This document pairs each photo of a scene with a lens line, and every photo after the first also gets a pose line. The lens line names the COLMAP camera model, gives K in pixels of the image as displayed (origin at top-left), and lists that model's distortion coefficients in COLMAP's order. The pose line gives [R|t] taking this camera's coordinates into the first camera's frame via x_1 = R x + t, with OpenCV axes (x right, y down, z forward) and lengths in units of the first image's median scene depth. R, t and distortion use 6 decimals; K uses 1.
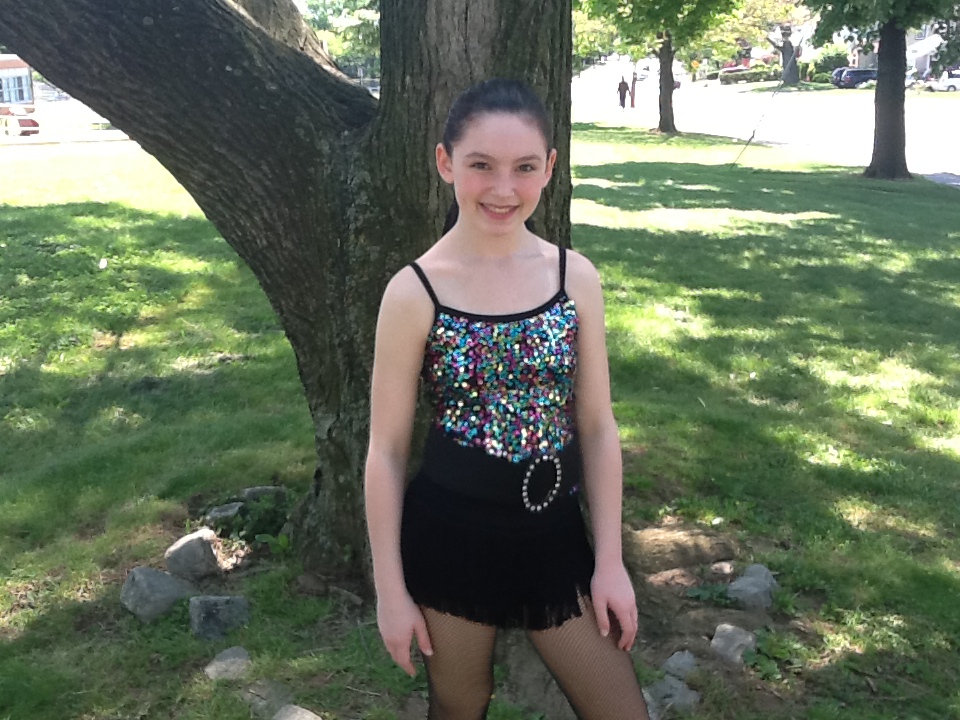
lens RADIAL K [[1182.8, 0, 467.9], [0, 1182.8, 421.4], [0, 0, 1]] dist [0.021305, 0.000000]
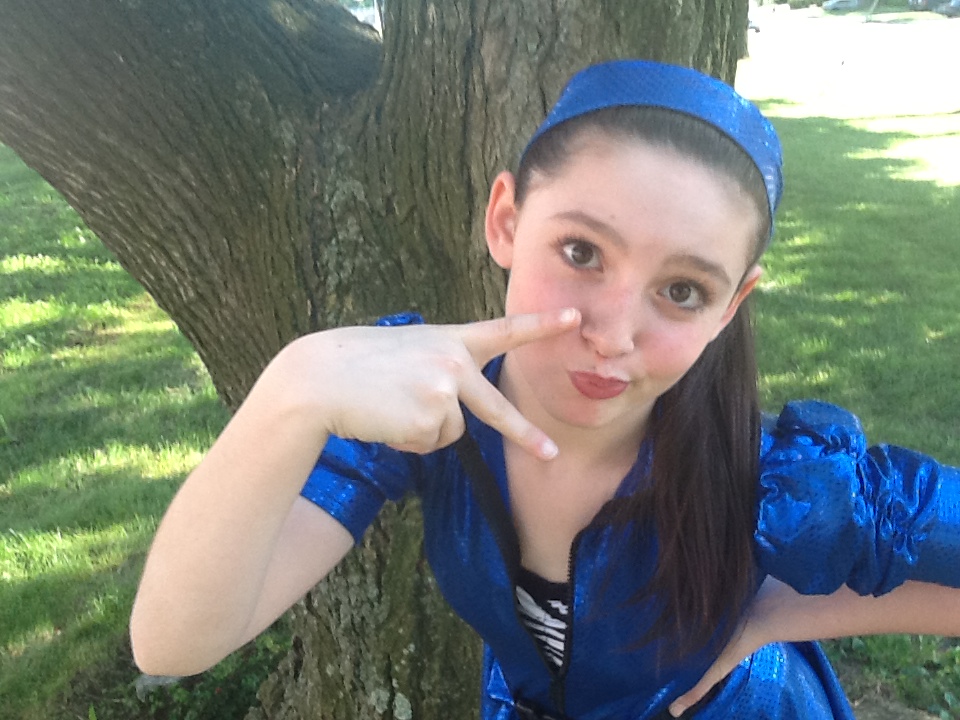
lens RADIAL K [[1182.8, 0, 473.7], [0, 1182.8, 361.3], [0, 0, 1]] dist [0.021305, 0.000000]
pose [[0.998918, 0.003656, -0.046365, -0.006715], [-0.003187, 0.999943, 0.010176, -0.133014], [0.046399, -0.010017, 0.998873, 0.455069]]
